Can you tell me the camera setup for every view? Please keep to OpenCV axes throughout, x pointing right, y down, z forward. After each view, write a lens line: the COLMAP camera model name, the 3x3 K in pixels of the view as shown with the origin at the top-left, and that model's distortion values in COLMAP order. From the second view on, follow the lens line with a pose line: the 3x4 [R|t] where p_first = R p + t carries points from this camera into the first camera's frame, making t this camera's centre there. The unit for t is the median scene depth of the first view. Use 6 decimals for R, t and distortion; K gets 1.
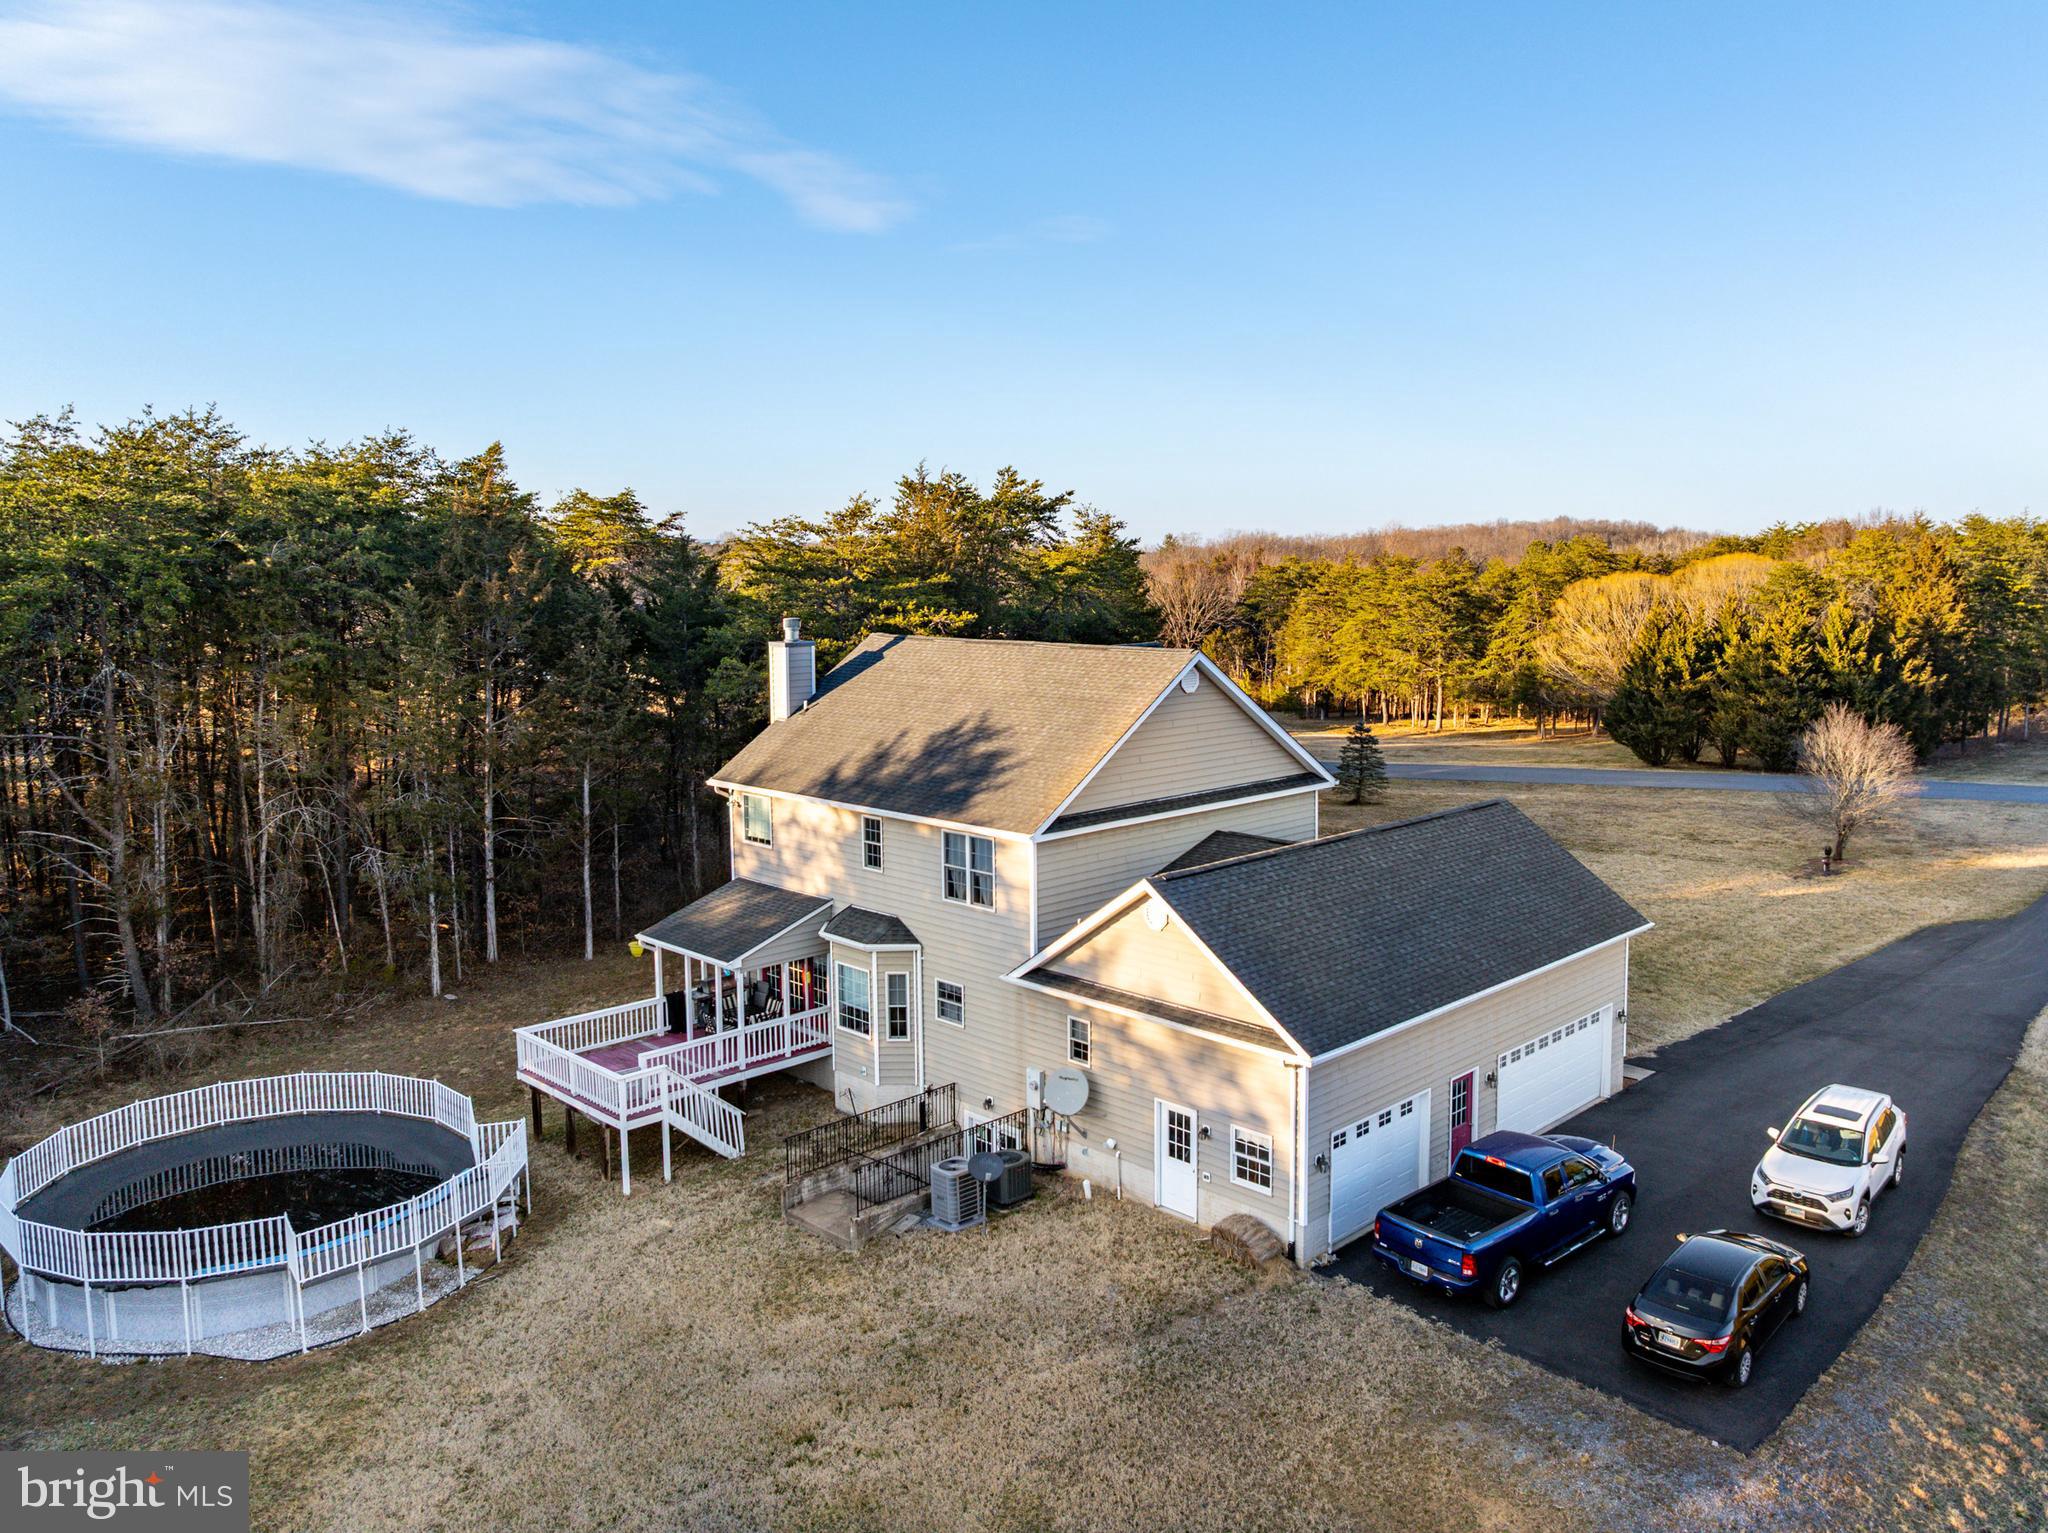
lens RADIAL K [[1441.9, 0, 1037.5], [0, 1441.9, 753.4], [0, 0, 1]] dist [-0.028512, 0.002582]
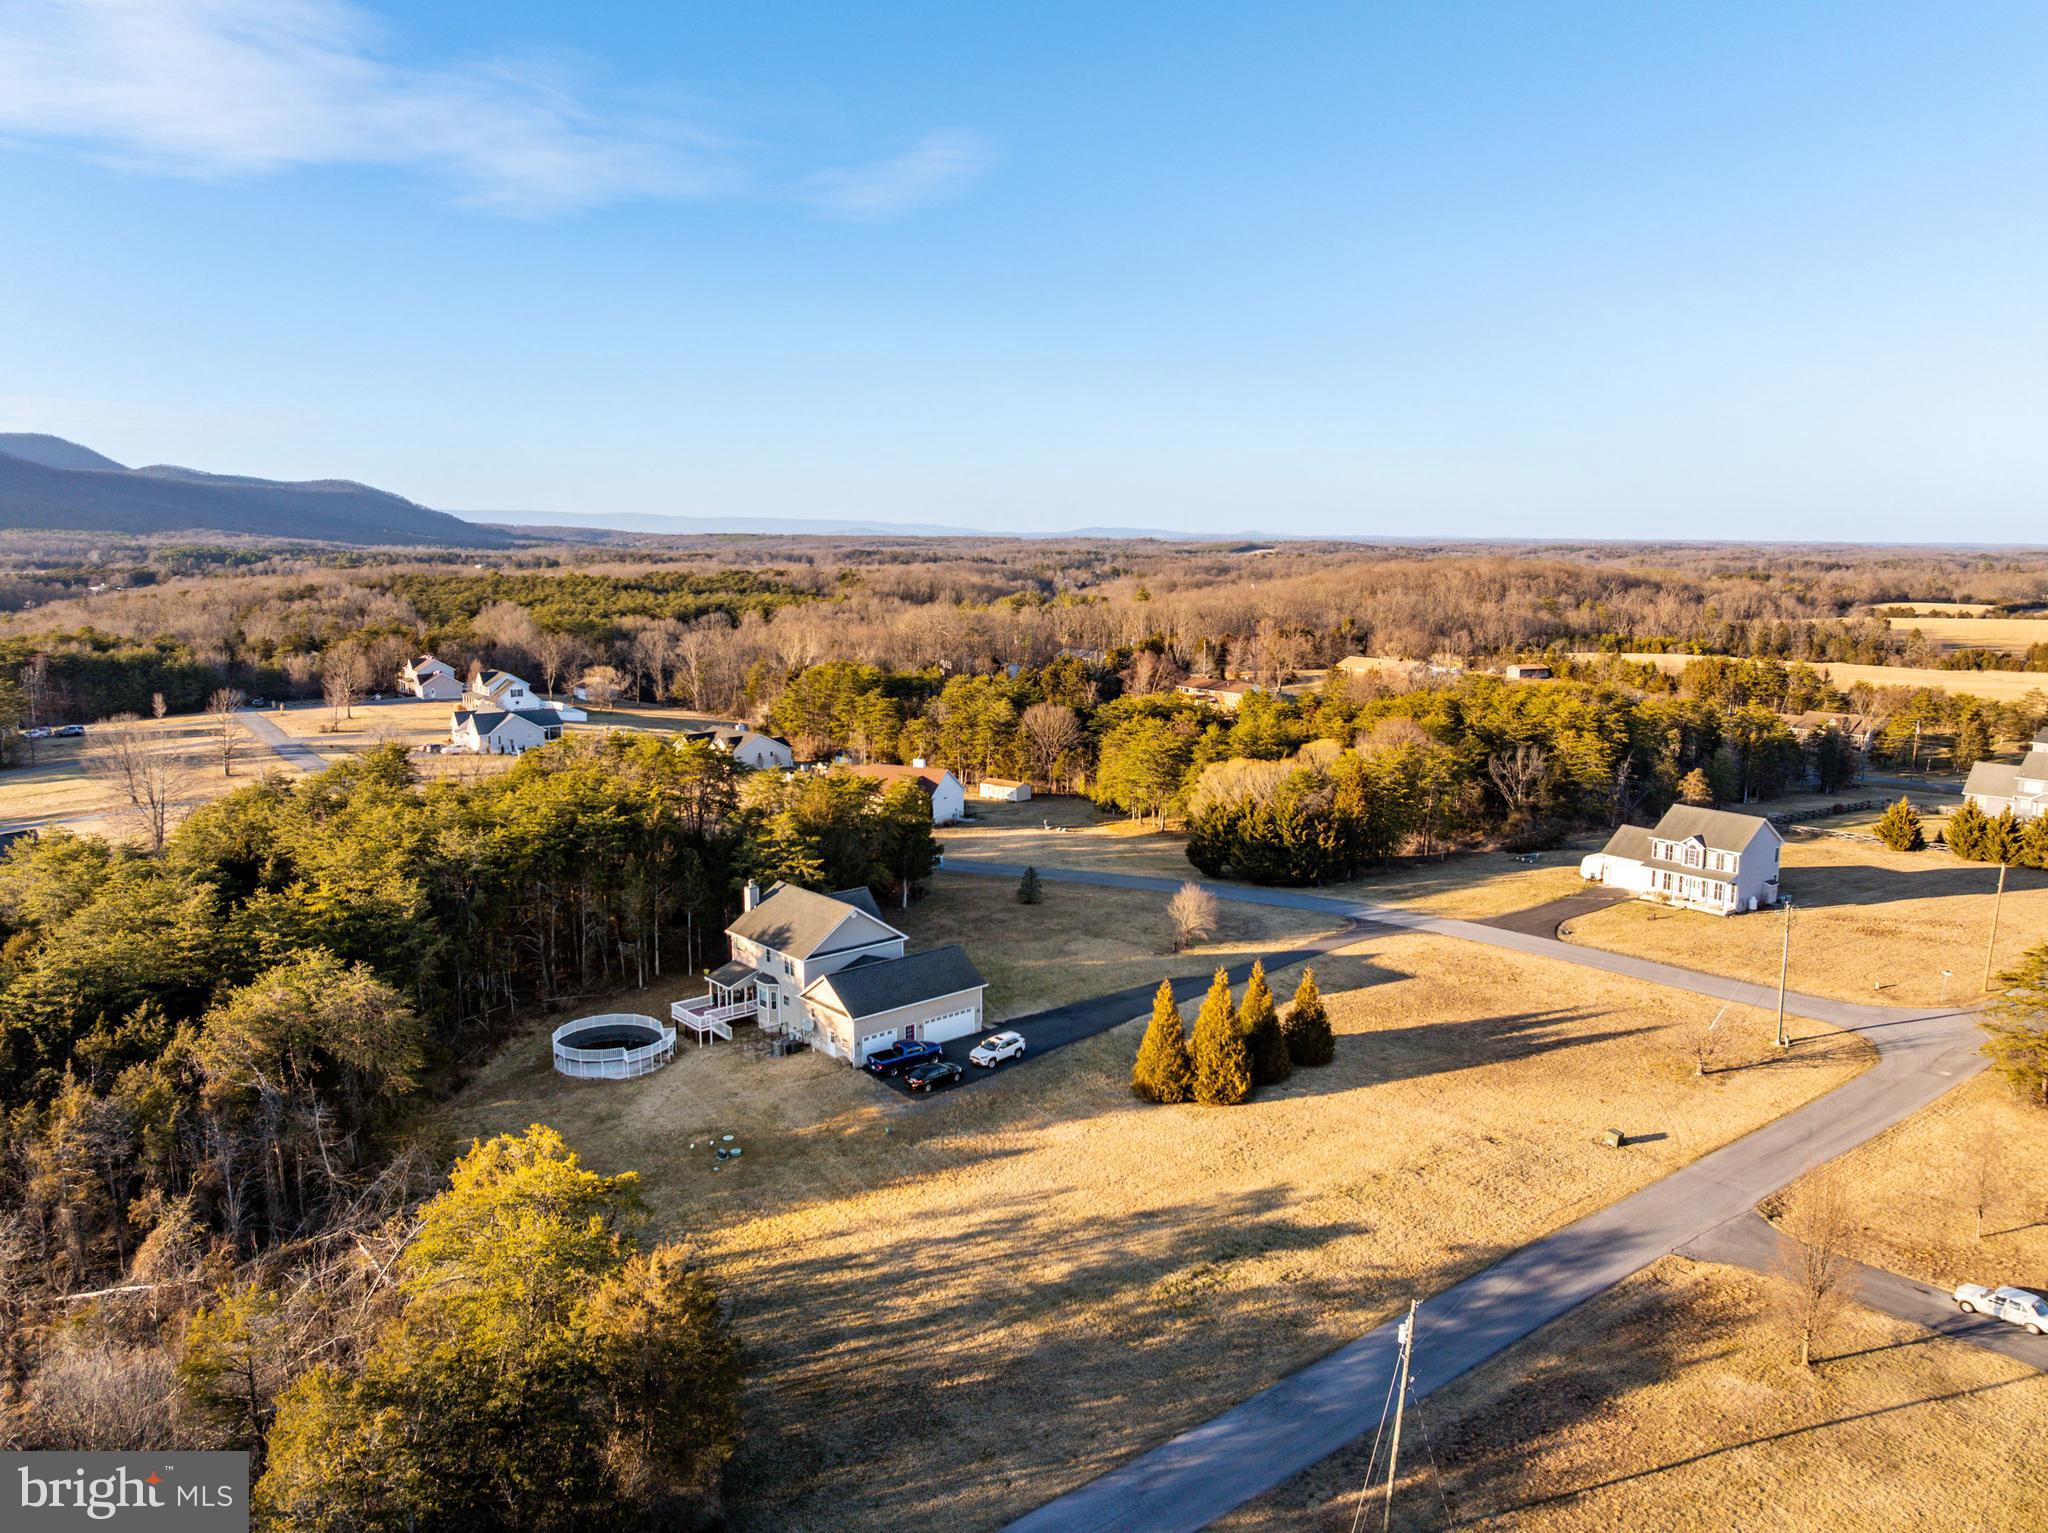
lens RADIAL K [[1471.7, 0, 1011.5], [0, 1471.7, 779.8], [0, 0, 1]] dist [-0.034571, 0.000711]
pose [[0.997092, 0.023078, -0.072634, 0.753938], [-0.018540, 0.997870, 0.062544, -0.623035], [0.073923, -0.061016, 0.995396, -2.606438]]
